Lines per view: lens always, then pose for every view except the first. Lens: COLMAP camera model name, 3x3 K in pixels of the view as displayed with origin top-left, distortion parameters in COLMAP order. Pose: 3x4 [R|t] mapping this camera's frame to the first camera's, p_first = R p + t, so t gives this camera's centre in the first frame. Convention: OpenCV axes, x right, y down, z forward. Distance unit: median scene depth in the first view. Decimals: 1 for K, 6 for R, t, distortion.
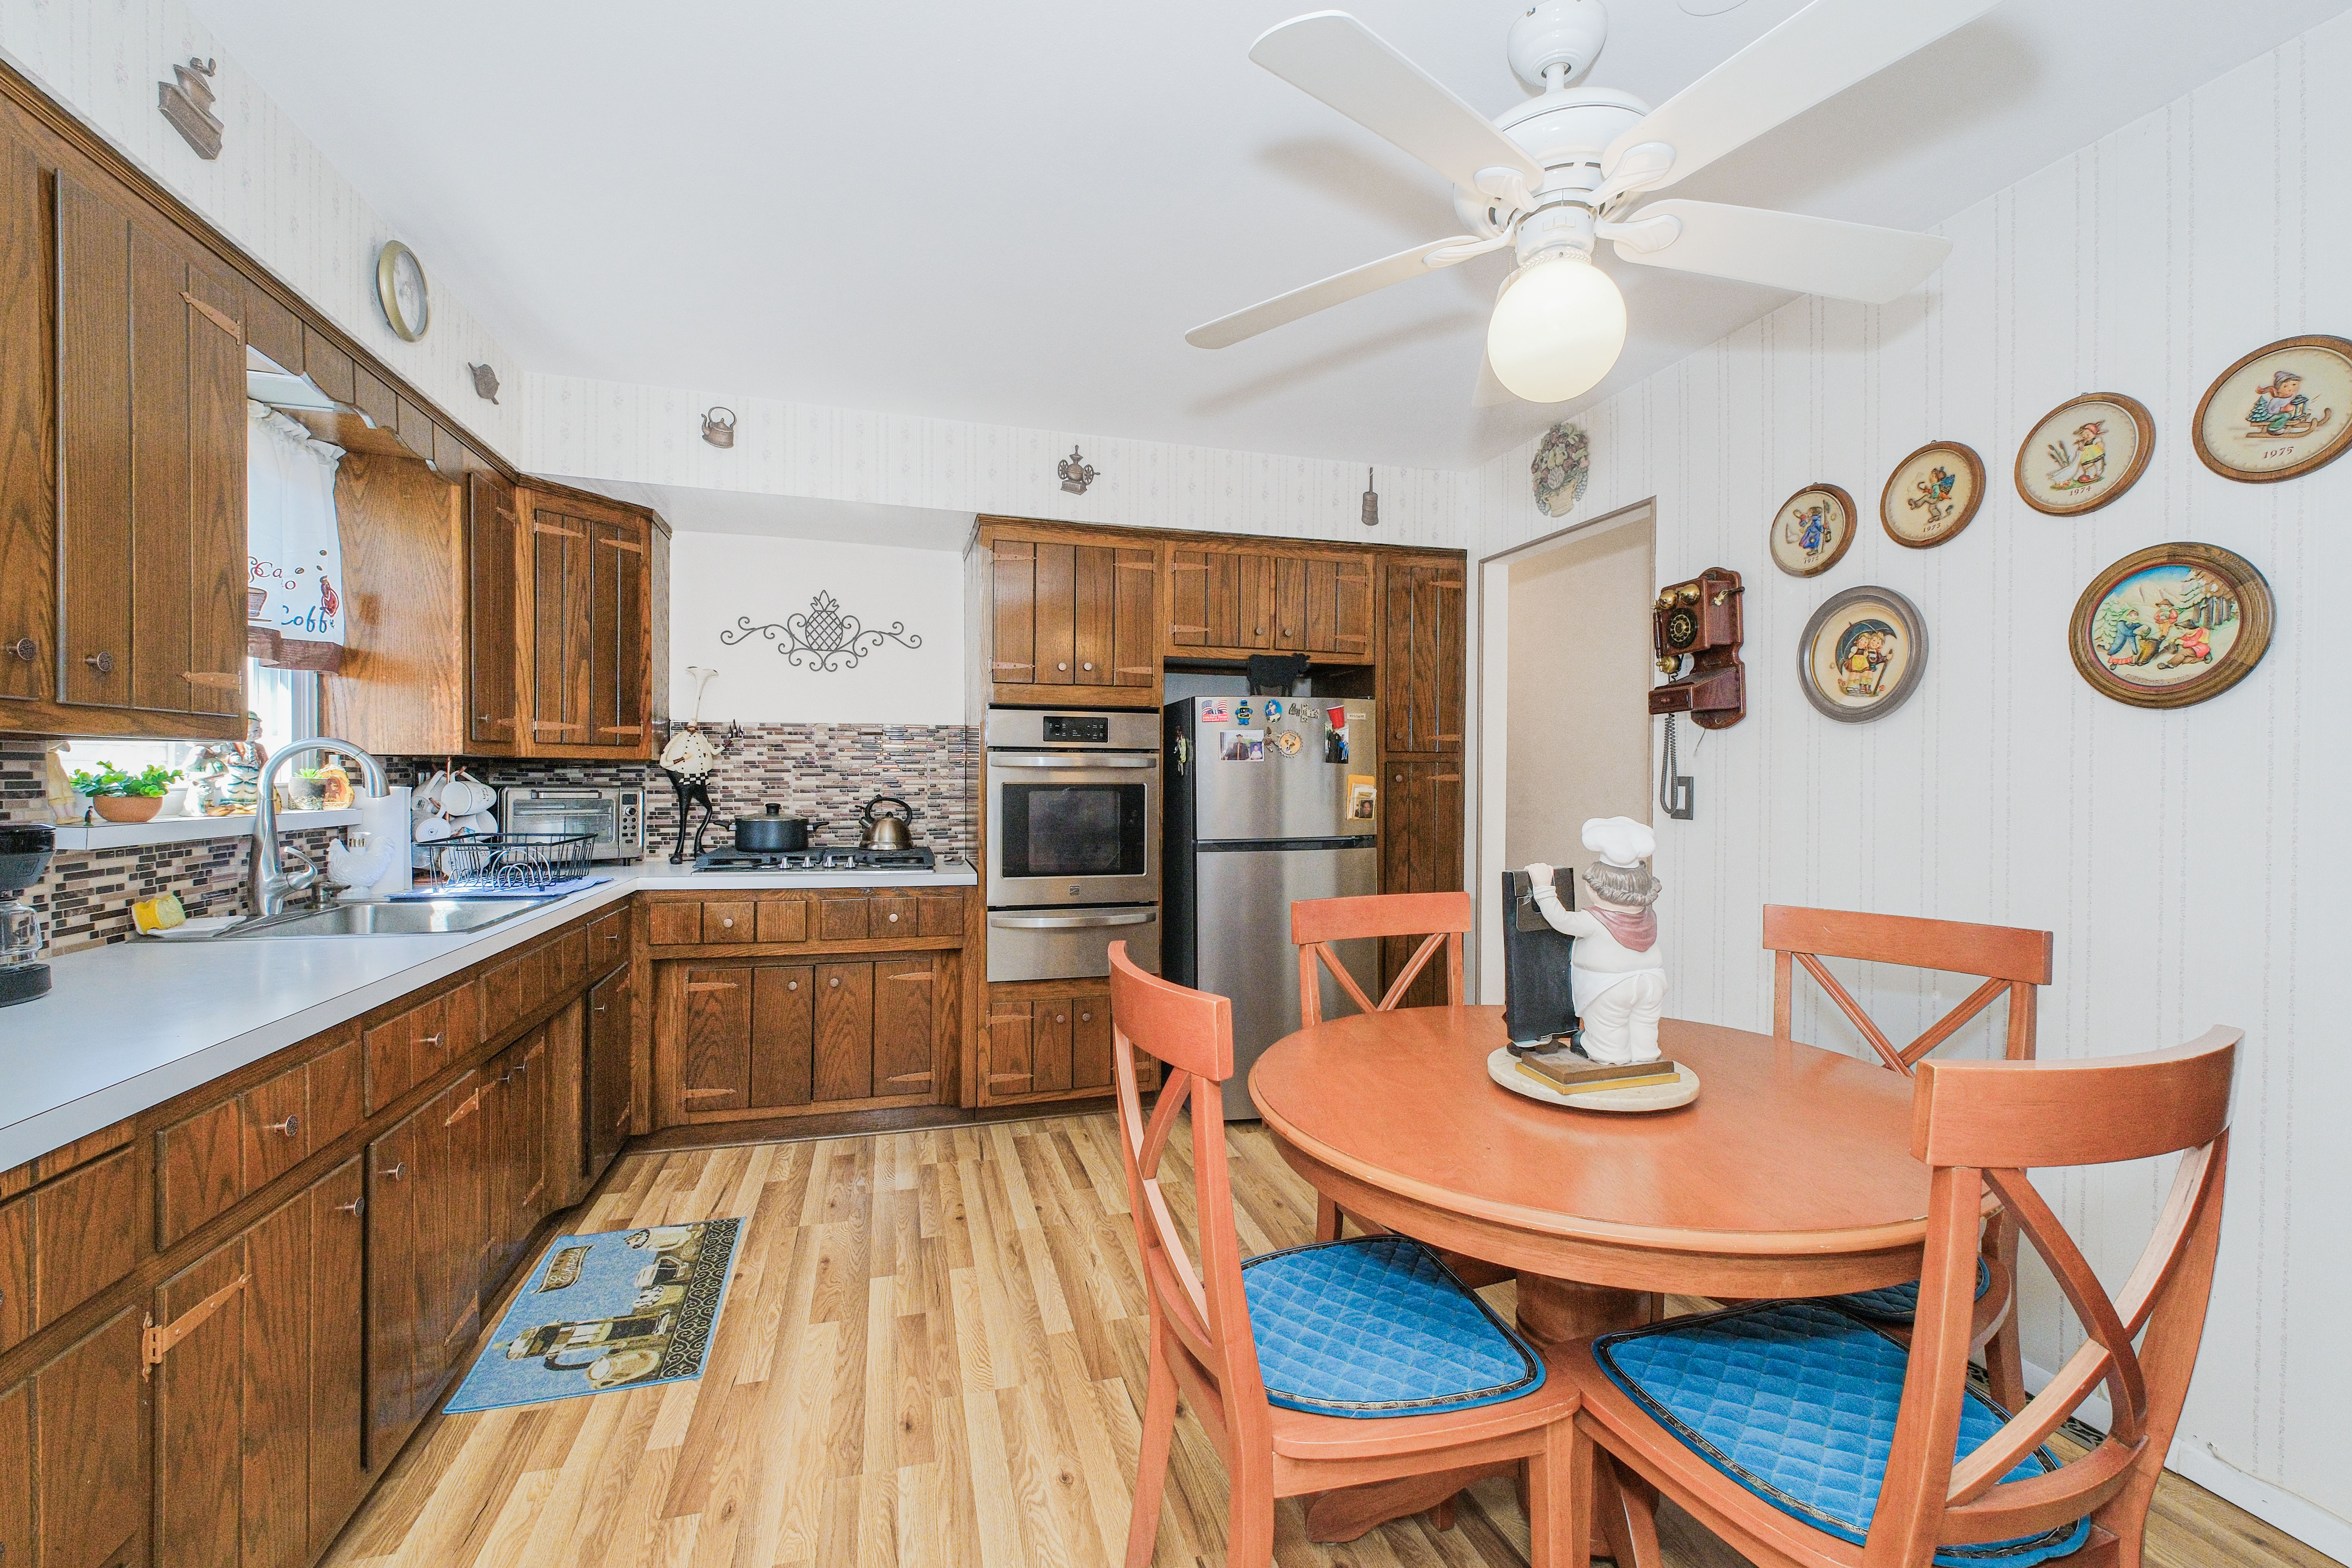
lens RADIAL K [[992.8, 0, 1174.0], [0, 992.8, 782.4], [0, 0, 1]] dist [0.006856, 0.000062]
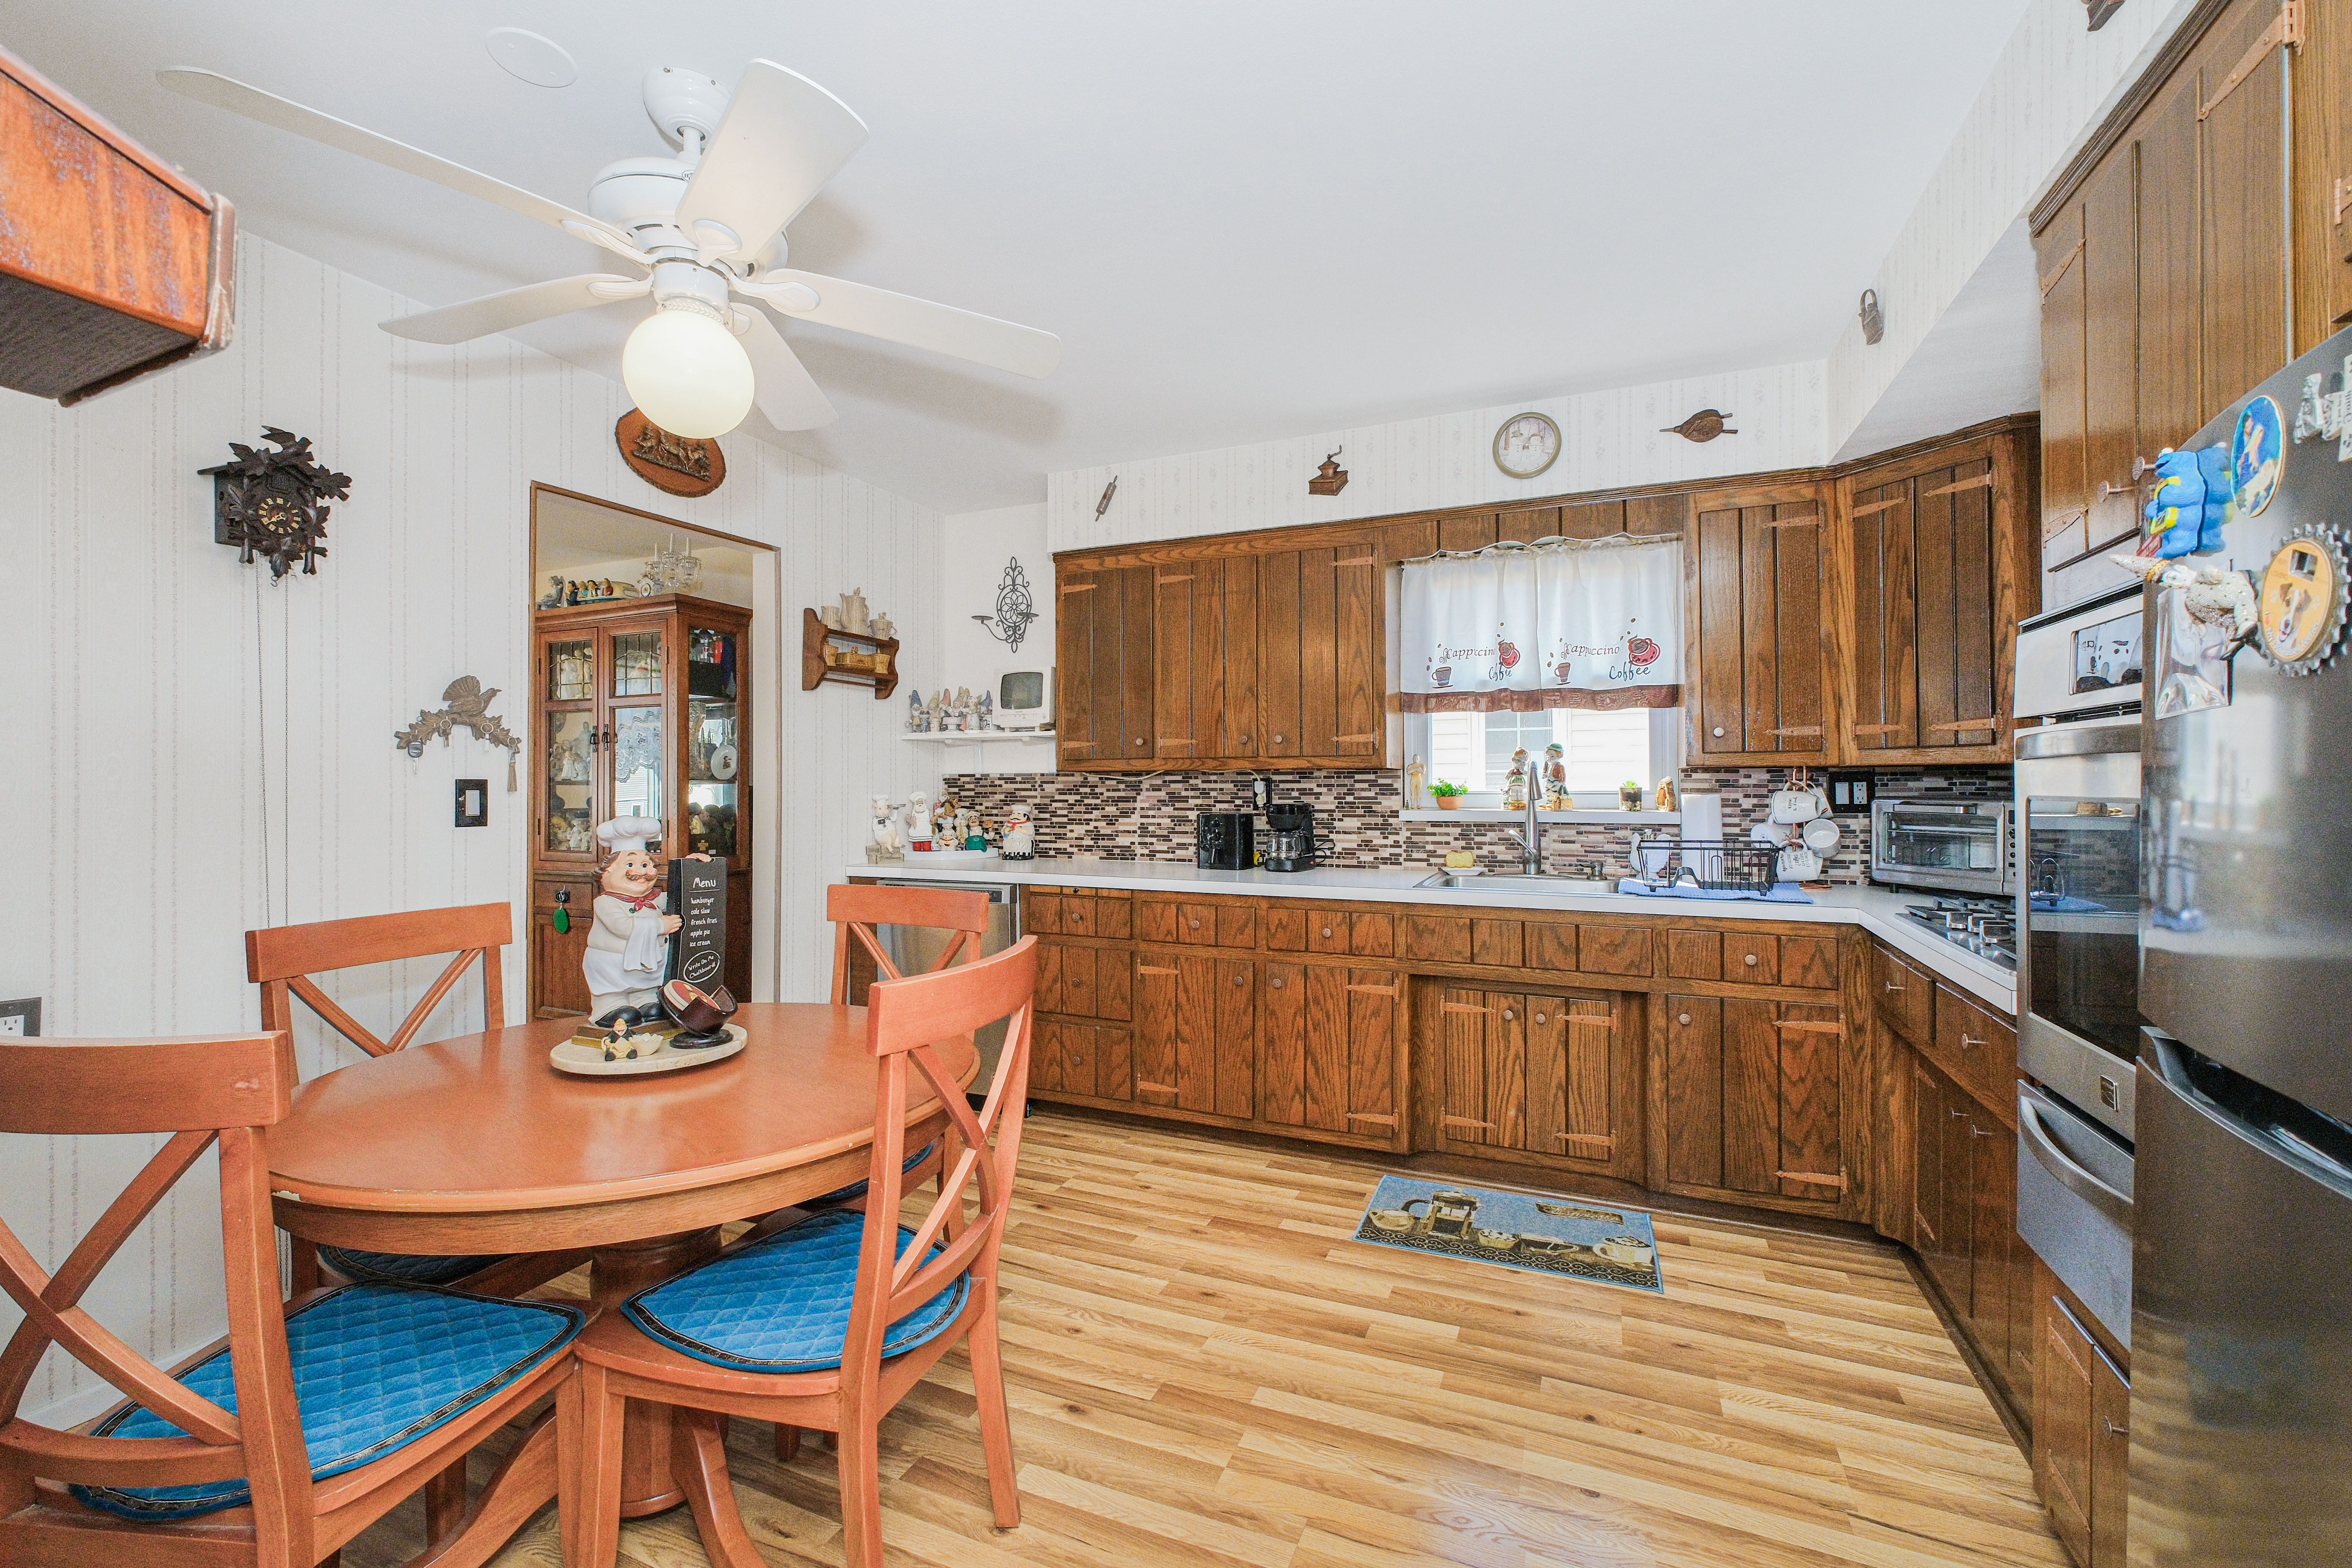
lens RADIAL K [[992.8, 0, 1173.3], [0, 992.8, 785.1], [0, 0, 1]] dist [0.006856, 0.000062]
pose [[-0.637162, -0.005935, -0.770707, 0.631776], [-0.008140, 0.999966, -0.000971, -0.000495], [0.770687, 0.005655, -0.637189, 1.508602]]
